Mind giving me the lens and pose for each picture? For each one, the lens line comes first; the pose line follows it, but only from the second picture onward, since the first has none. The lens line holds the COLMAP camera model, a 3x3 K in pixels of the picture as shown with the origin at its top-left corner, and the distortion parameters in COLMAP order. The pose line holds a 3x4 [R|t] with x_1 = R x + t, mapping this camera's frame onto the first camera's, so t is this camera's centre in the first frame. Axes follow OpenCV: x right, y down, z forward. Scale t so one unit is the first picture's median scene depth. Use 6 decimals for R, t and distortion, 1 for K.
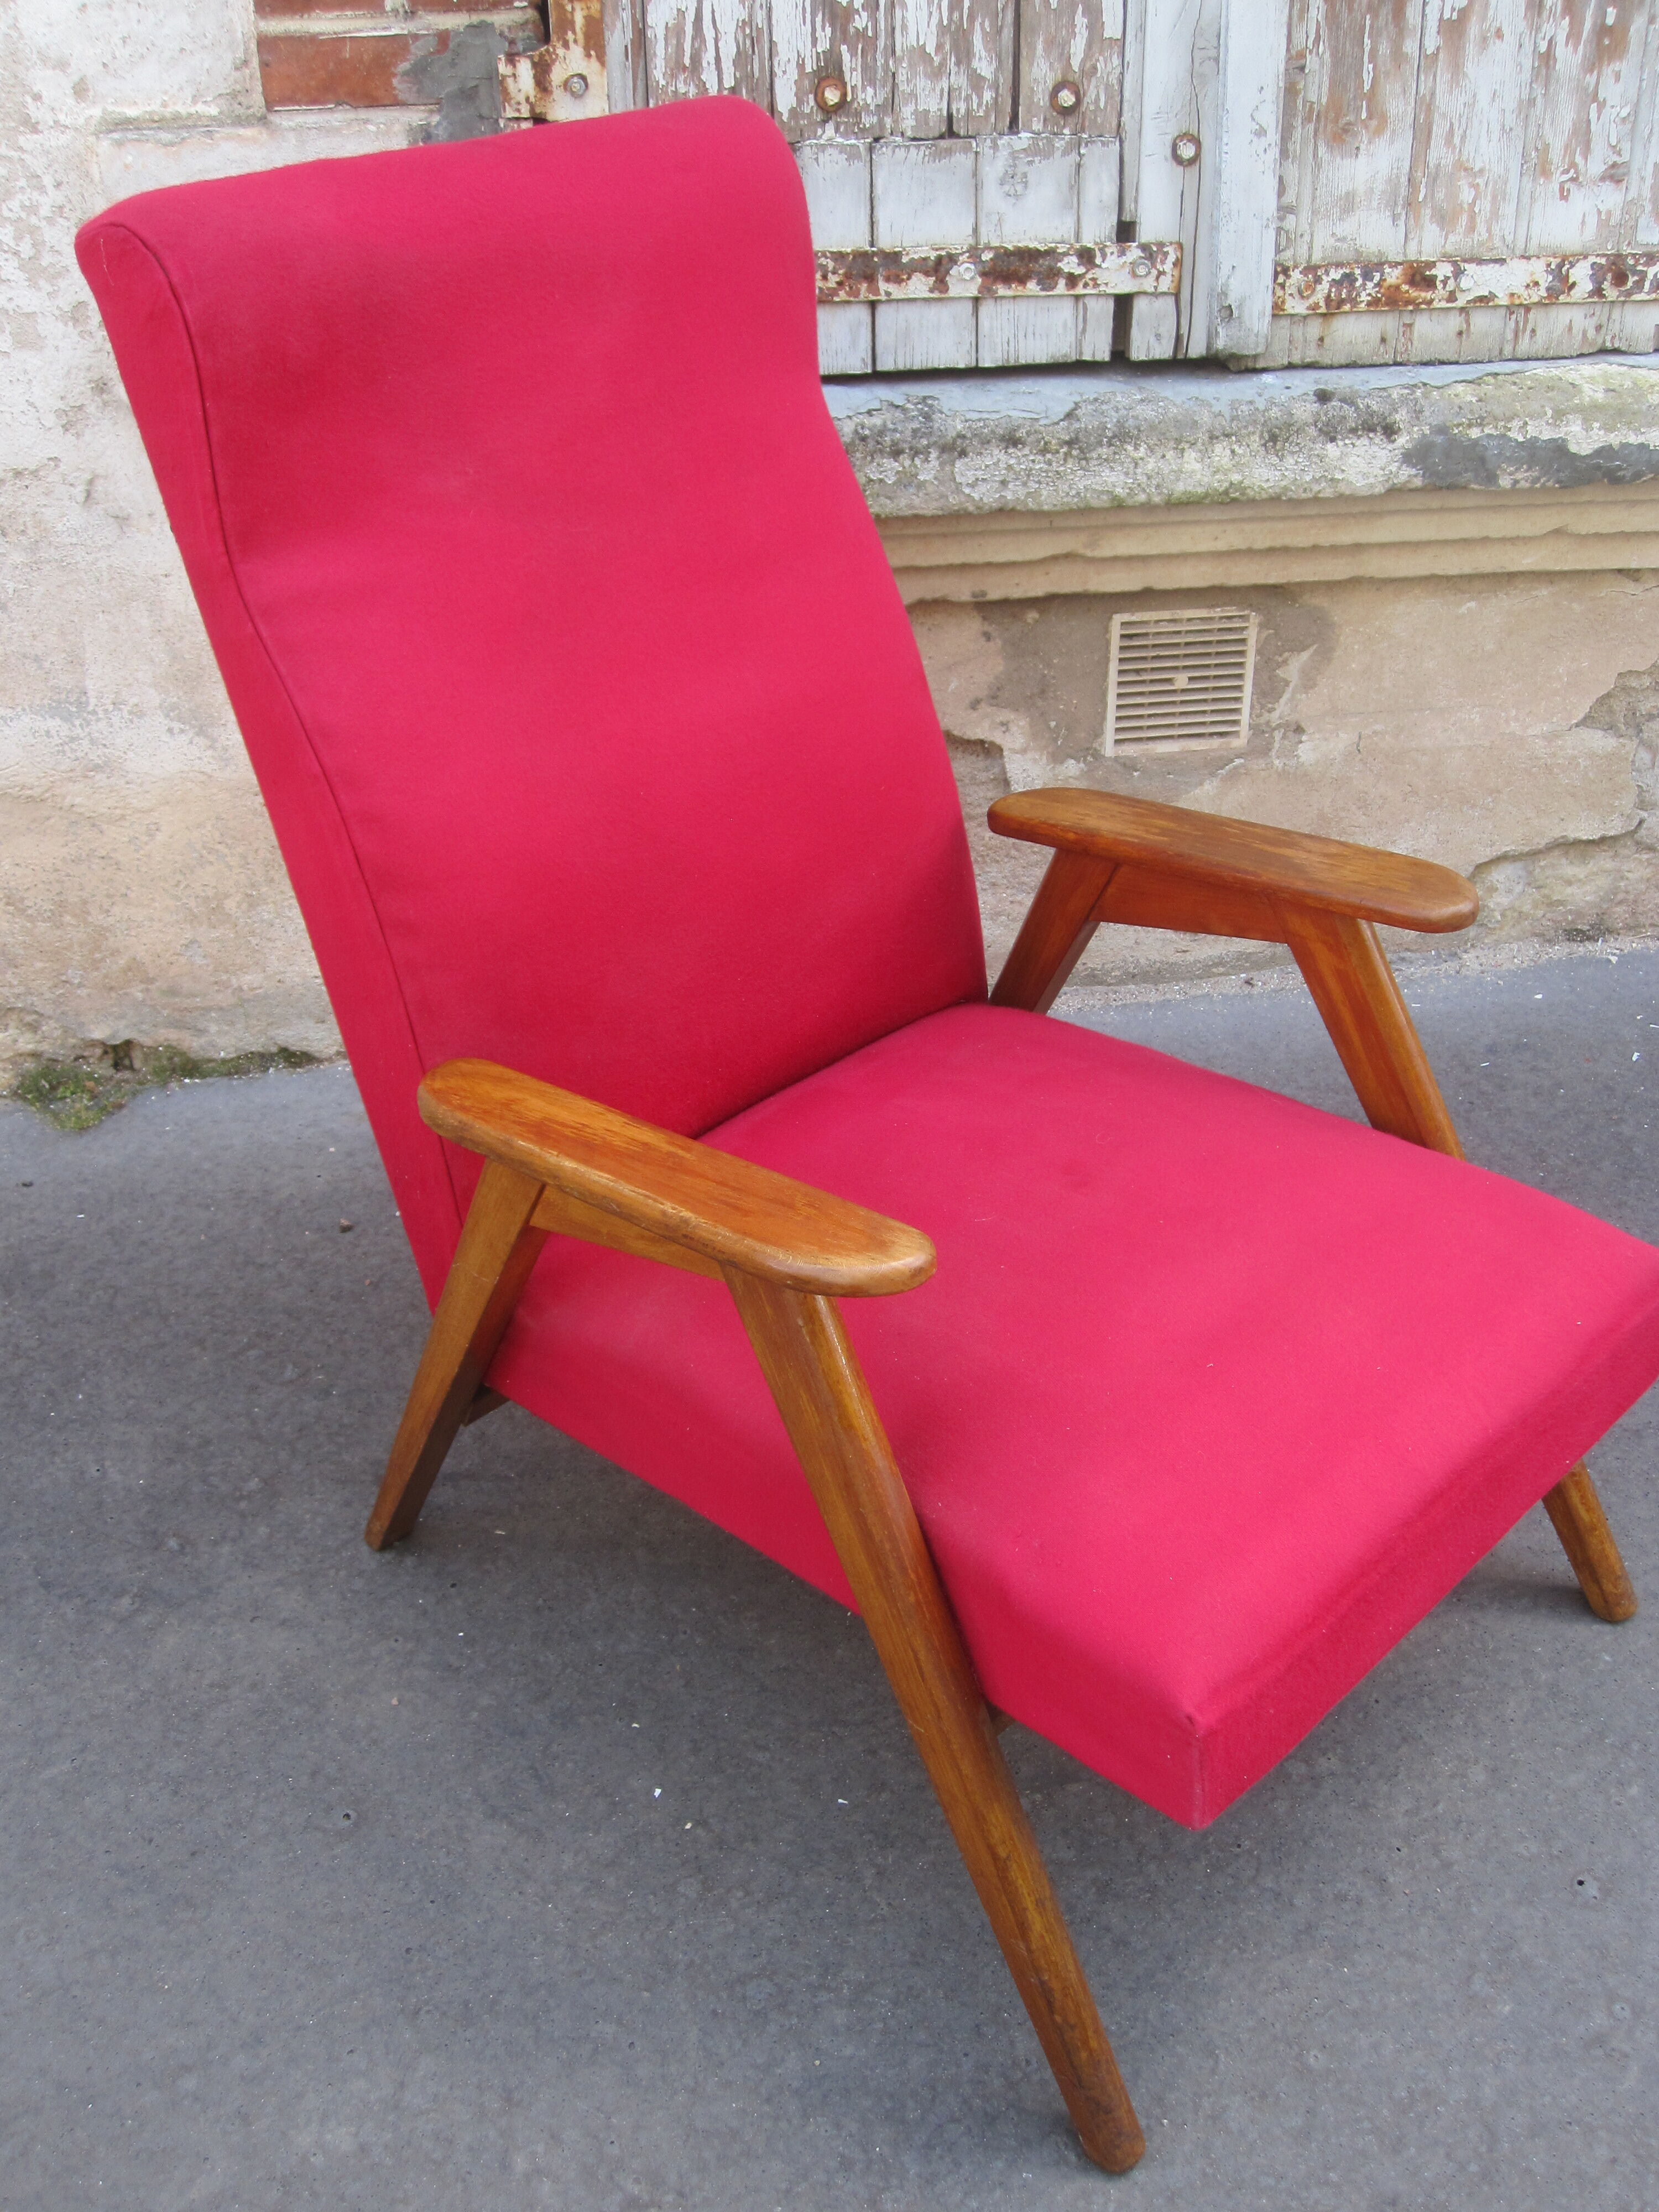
lens RADIAL K [[2174.1, 0, 830.8], [0, 2174.1, 1106.1], [0, 0, 1]] dist [-0.056170, 0.000000]
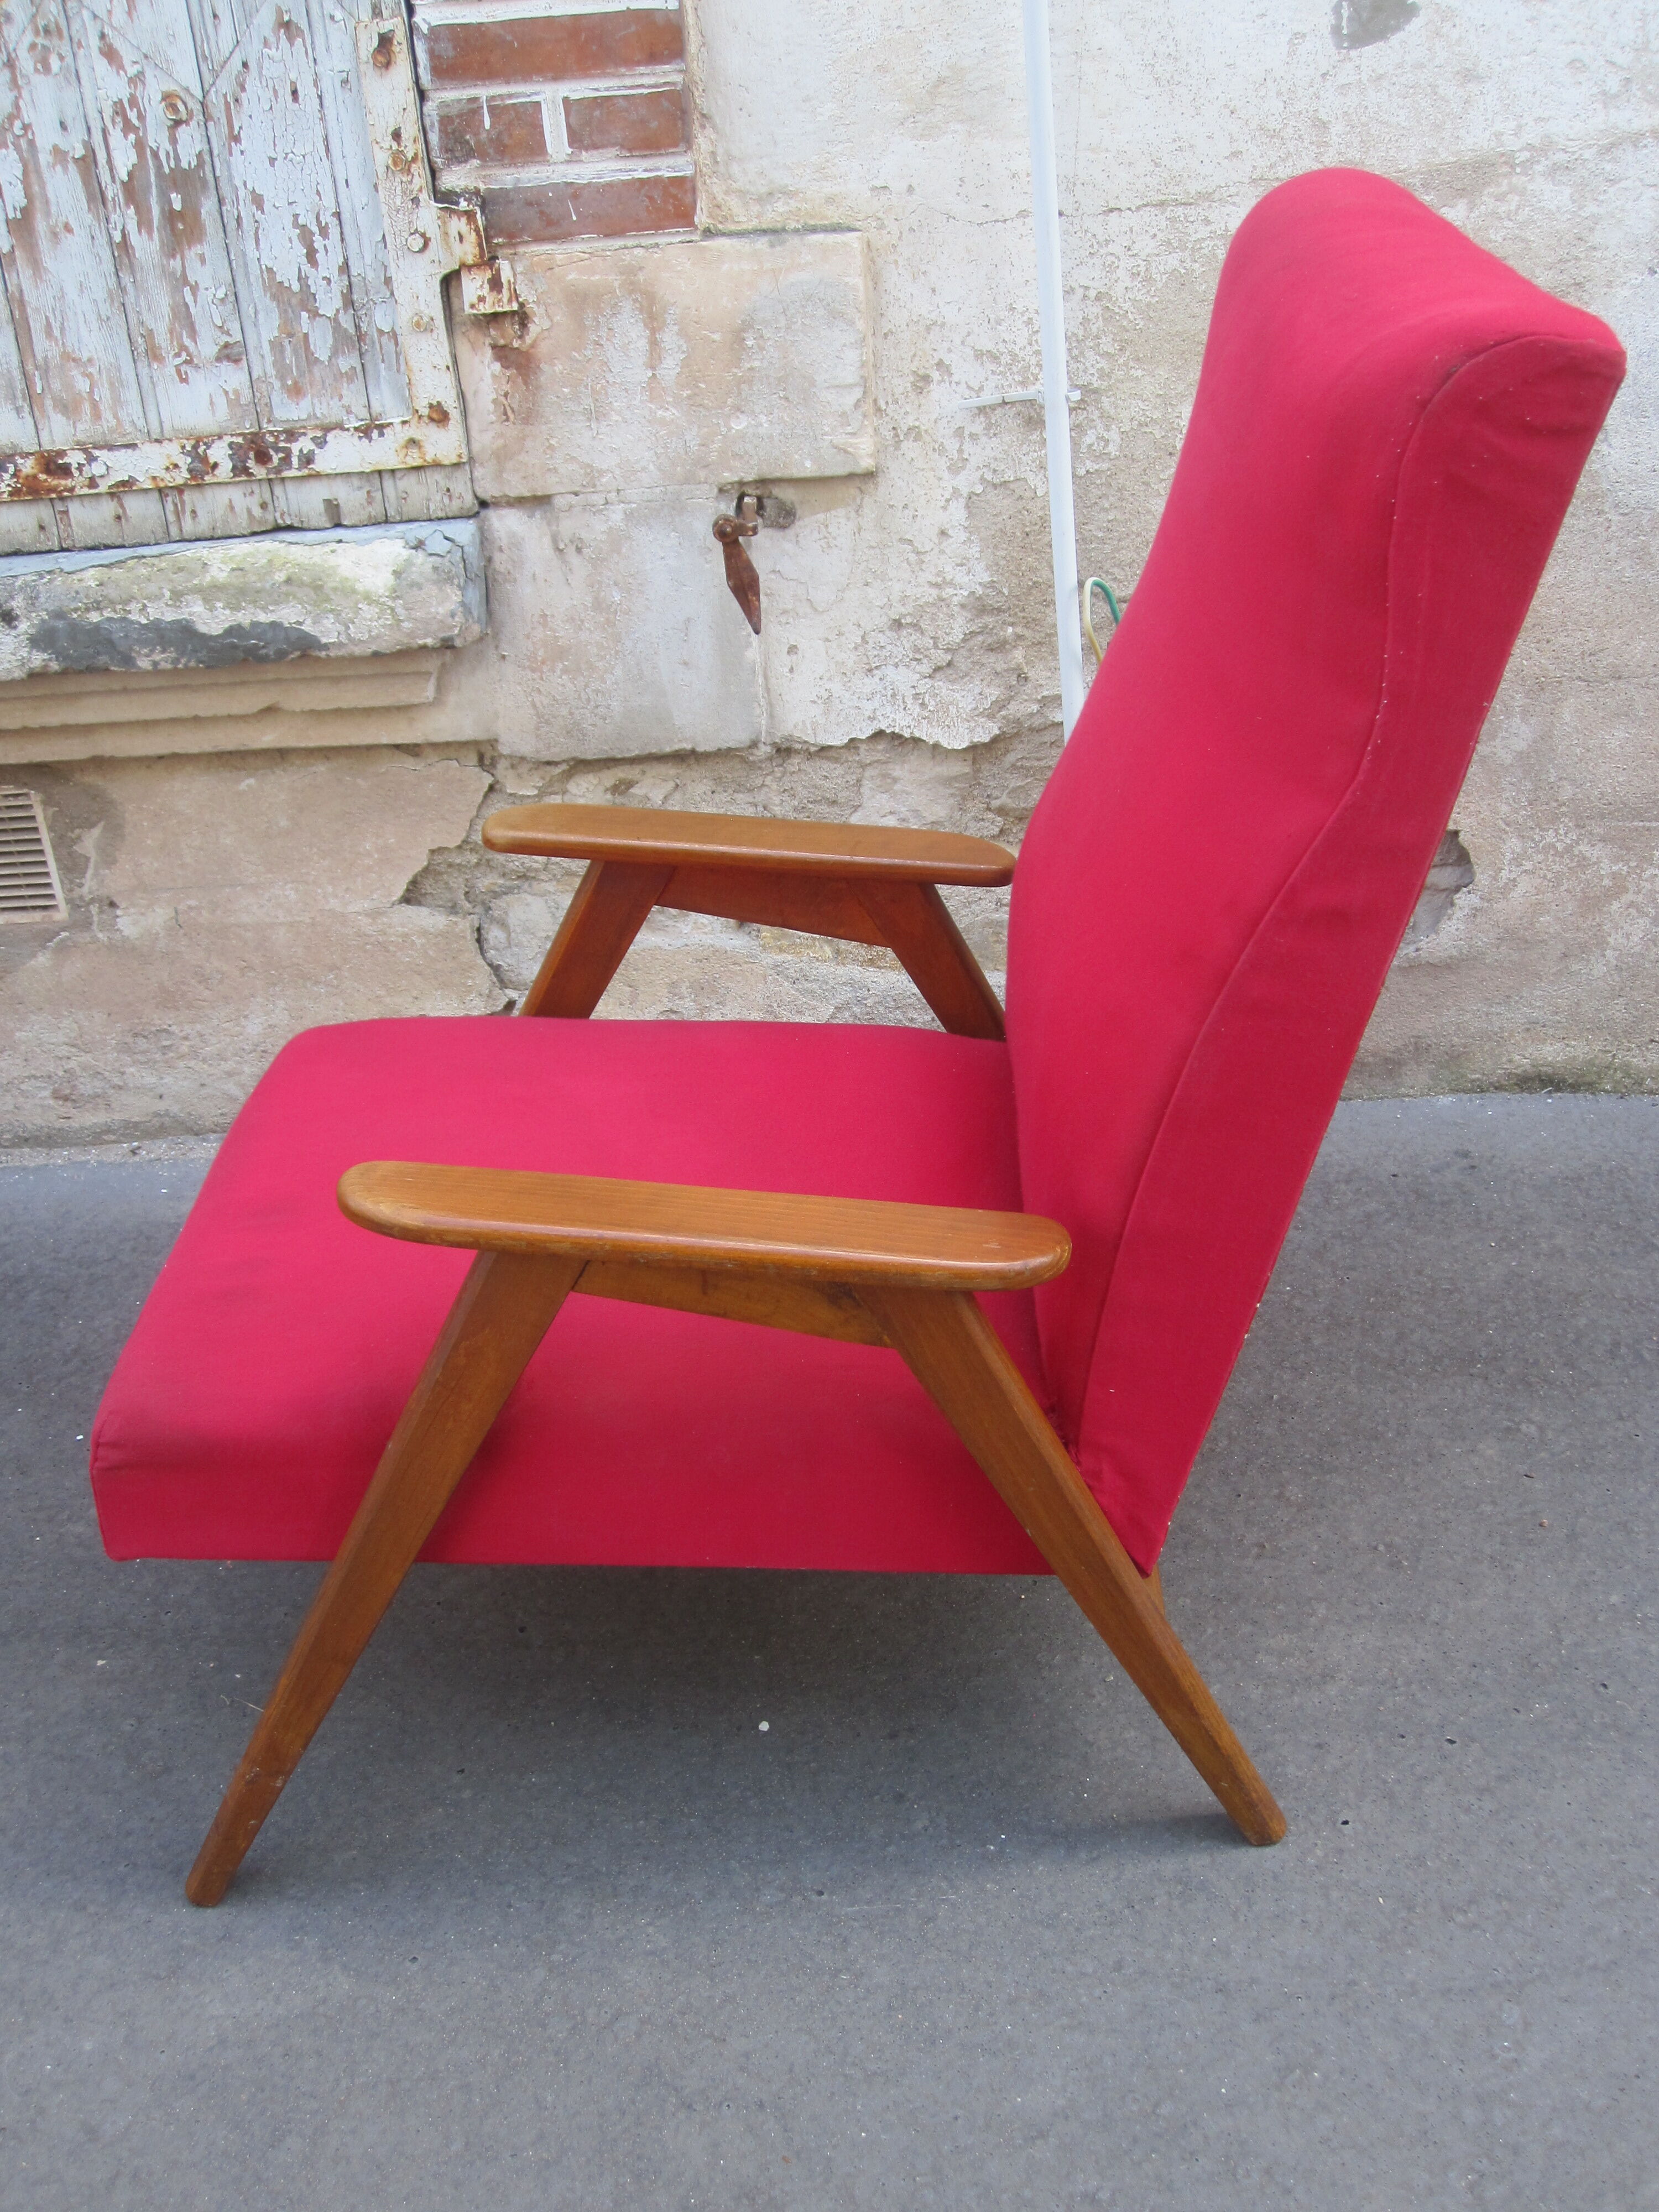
lens RADIAL K [[2174.1, 0, 830.3], [0, 2174.1, 1104.7], [0, 0, 1]] dist [-0.056170, 0.000000]
pose [[0.976583, 0.039430, -0.211499, 0.846035], [-0.051502, 0.997325, -0.051875, -0.050932], [0.208887, 0.061553, 0.976001, 0.104103]]
